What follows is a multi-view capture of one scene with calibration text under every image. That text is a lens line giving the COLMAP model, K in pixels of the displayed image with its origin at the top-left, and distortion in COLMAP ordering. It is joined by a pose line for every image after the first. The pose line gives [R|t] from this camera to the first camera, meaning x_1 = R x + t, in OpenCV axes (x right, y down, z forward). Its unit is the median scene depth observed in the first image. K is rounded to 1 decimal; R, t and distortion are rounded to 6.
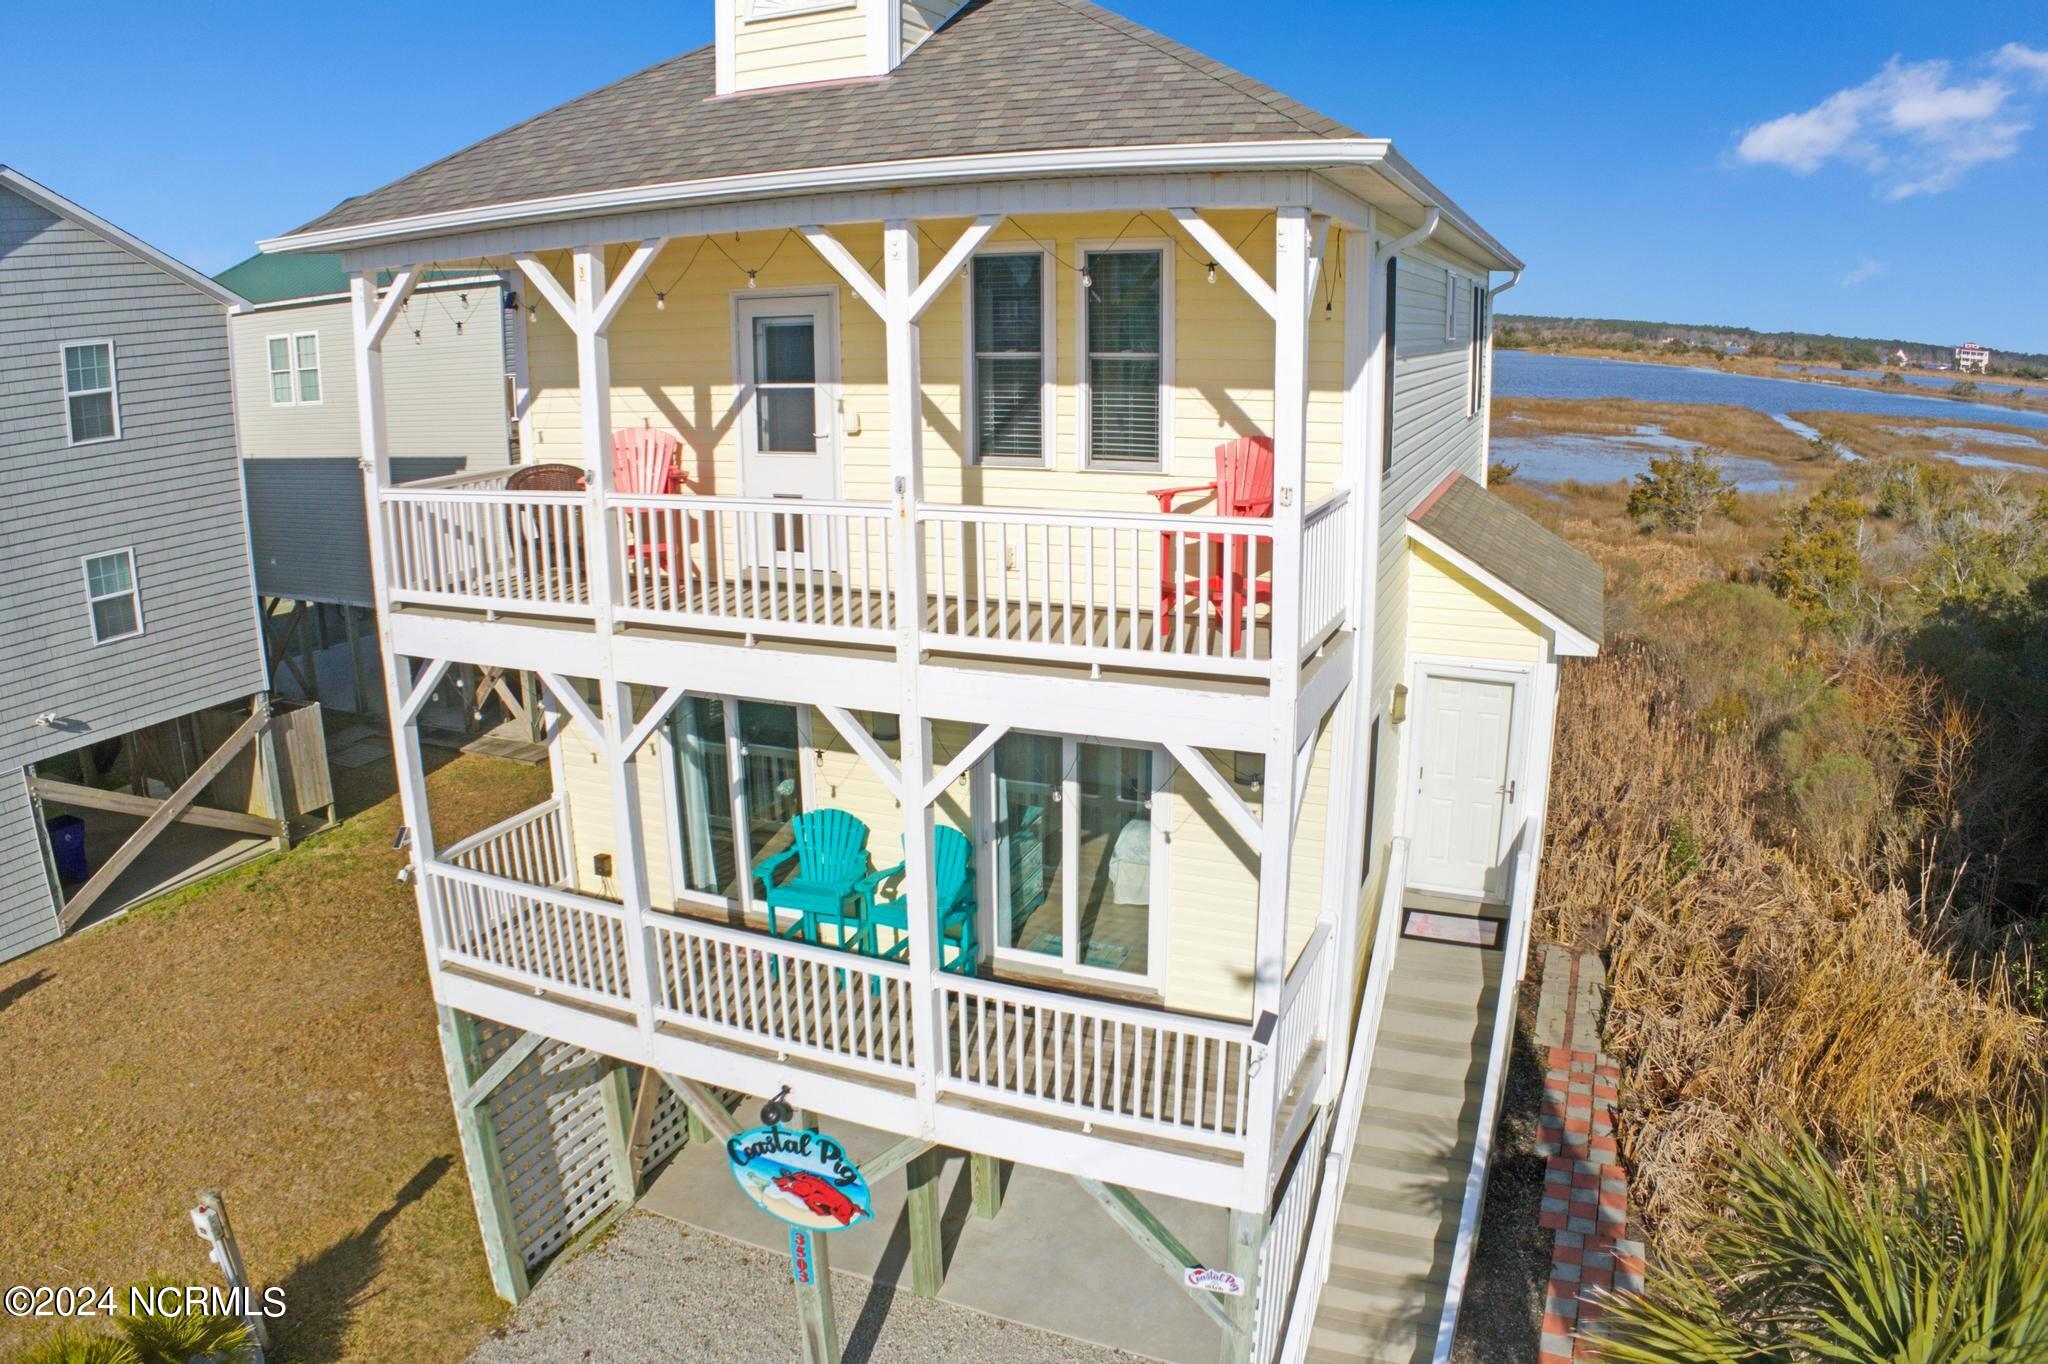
lens RADIAL K [[1386.1, 0, 1016.5], [0, 1386.1, 666.7], [0, 0, 1]] dist [-0.267355, 0.079490]
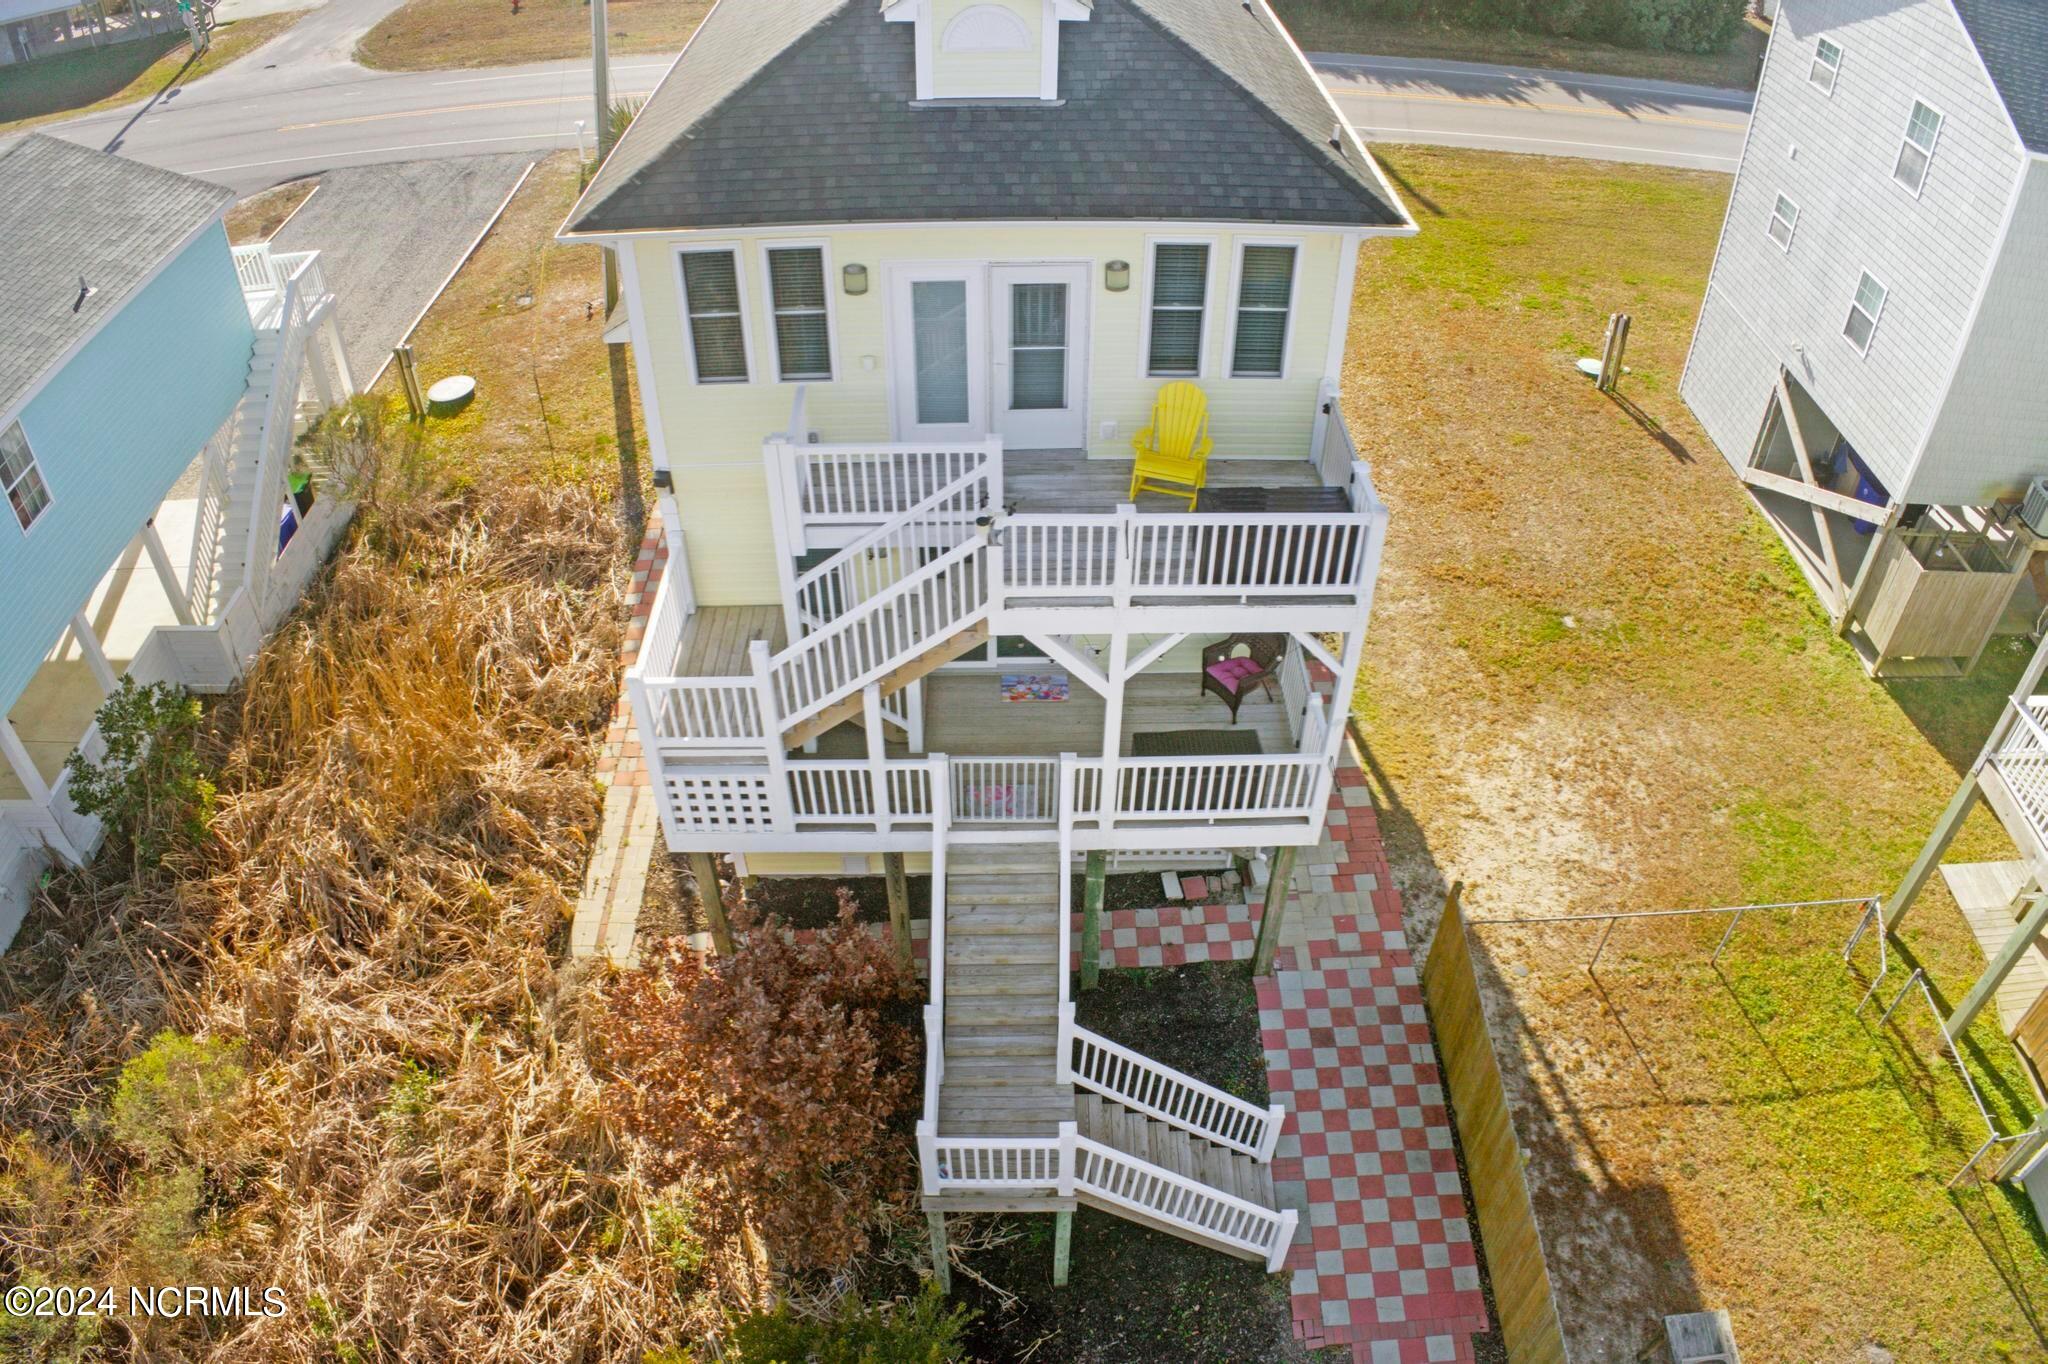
lens RADIAL K [[1386.1, 0, 1016.5], [0, 1386.1, 666.7], [0, 0, 1]] dist [-0.267355, 0.079490]
pose [[-0.912913, 0.269854, -0.306218, 0.430985], [-0.098260, 0.582877, 0.806598, -0.726428], [0.396151, 0.766442, -0.505599, 1.570187]]
